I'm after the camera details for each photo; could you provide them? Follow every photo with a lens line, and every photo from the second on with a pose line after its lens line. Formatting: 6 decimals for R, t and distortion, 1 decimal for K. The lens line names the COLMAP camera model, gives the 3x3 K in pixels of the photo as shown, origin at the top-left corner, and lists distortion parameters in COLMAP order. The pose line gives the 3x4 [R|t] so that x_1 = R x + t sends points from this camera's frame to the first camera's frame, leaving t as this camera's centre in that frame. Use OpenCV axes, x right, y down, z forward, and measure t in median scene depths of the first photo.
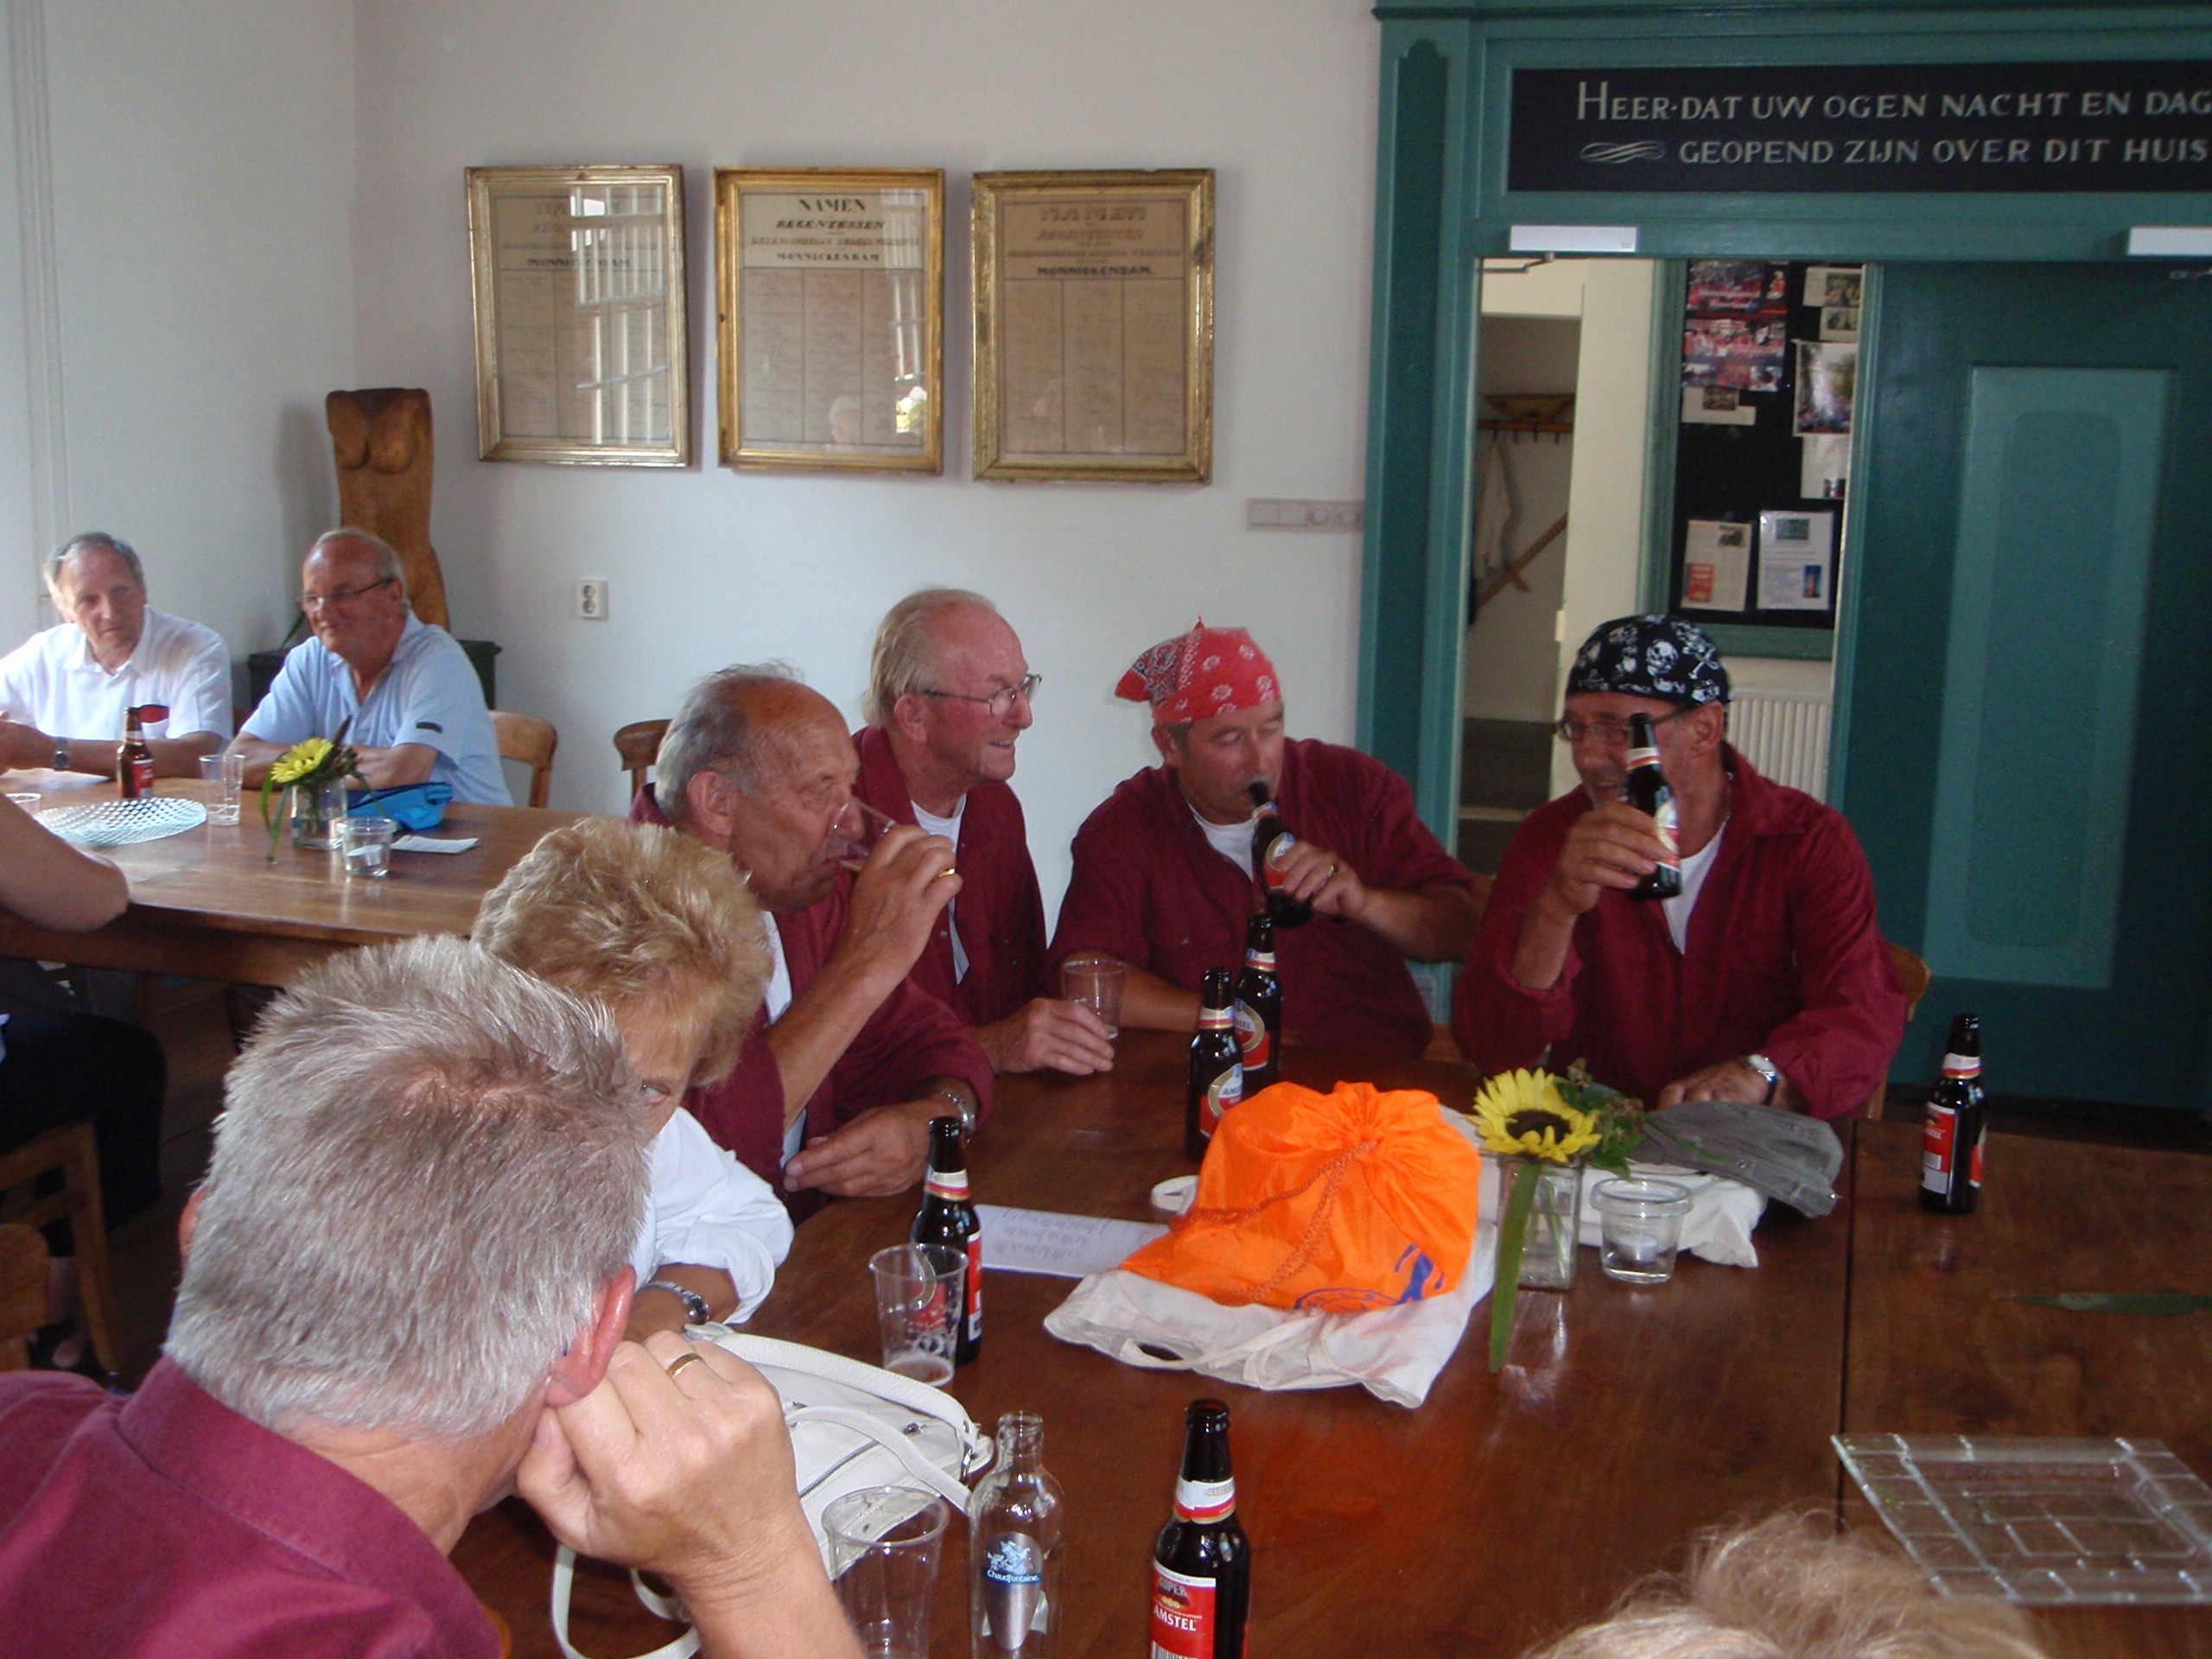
lens RADIAL K [[2362.7, 0, 1095.9], [0, 2362.7, 799.1], [0, 0, 1]] dist [-0.070700, 0.190968]
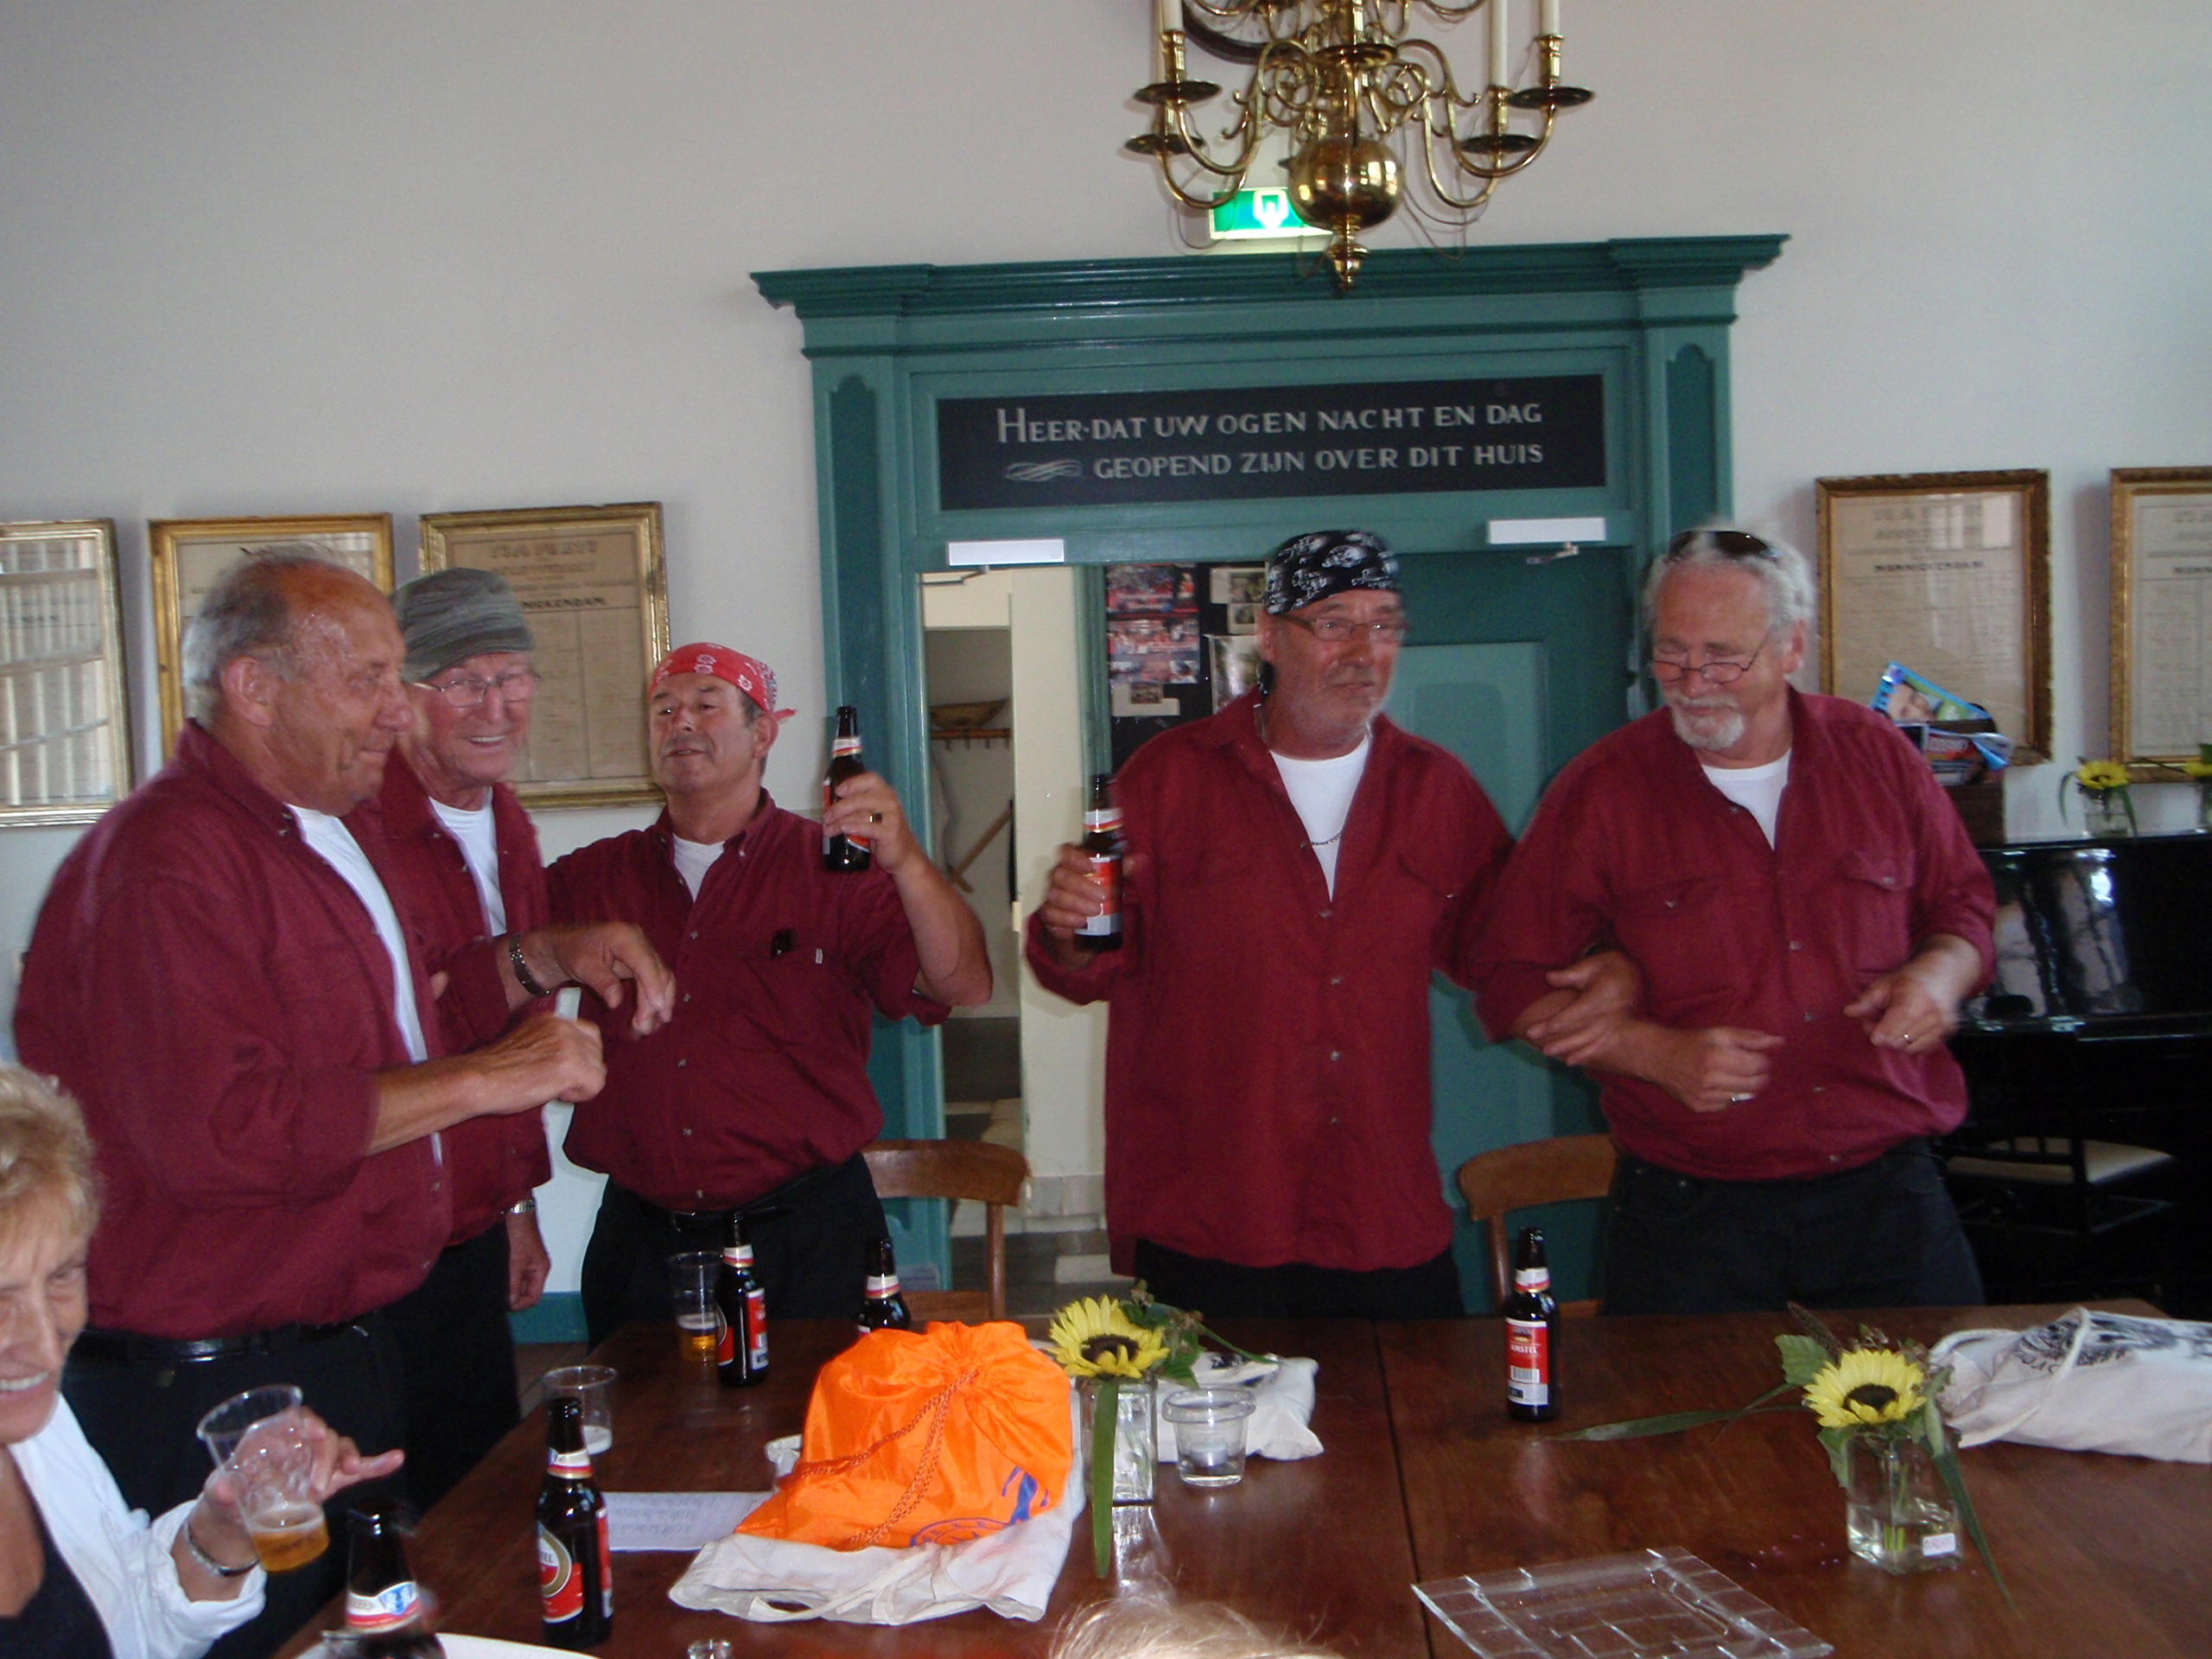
lens RADIAL K [[2362.7, 0, 1095.9], [0, 2362.7, 799.1], [0, 0, 1]] dist [-0.070700, 0.190968]
pose [[0.968123, -0.067144, 0.241307, -0.024415], [0.099089, 0.987475, -0.122777, 0.009027], [-0.230041, 0.142774, 0.962651, -0.027772]]
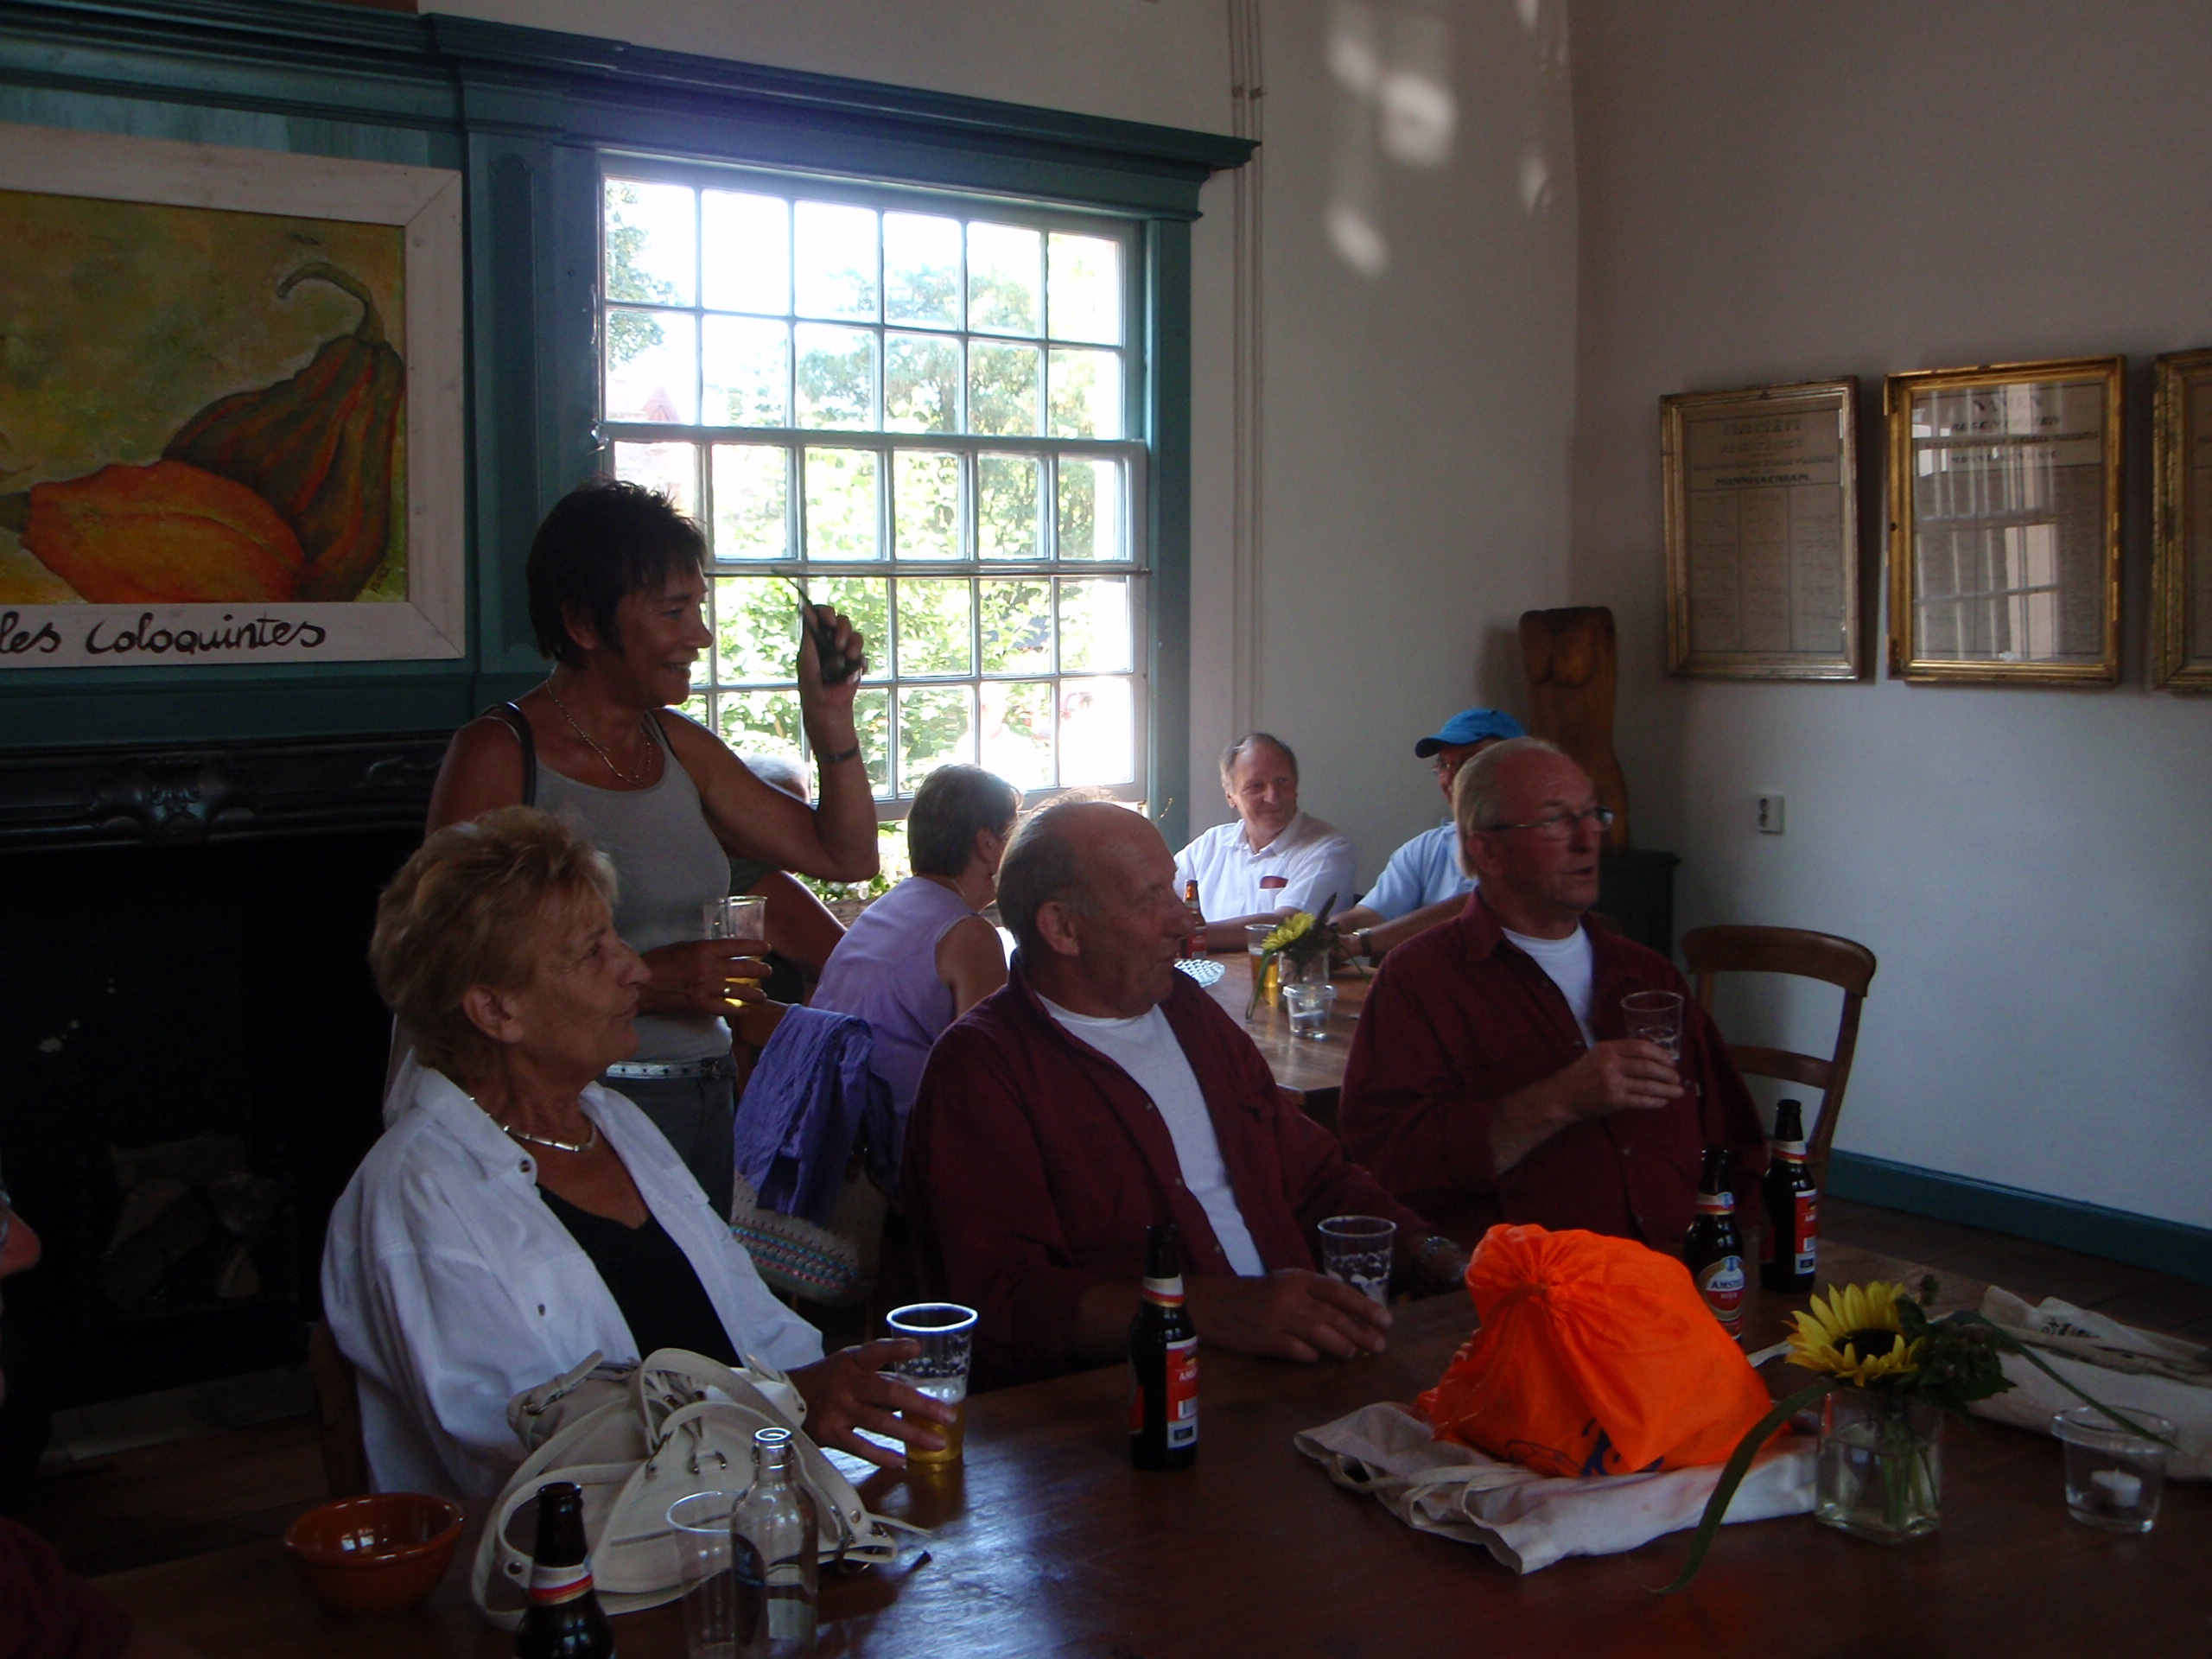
lens RADIAL K [[2362.7, 0, 1095.9], [0, 2362.7, 799.1], [0, 0, 1]] dist [-0.070700, 0.190968]
pose [[0.761331, 0.024407, -0.647904, 0.244507], [-0.096422, 0.992441, -0.075916, 0.014104], [0.641153, 0.120270, 0.757930, 0.072542]]
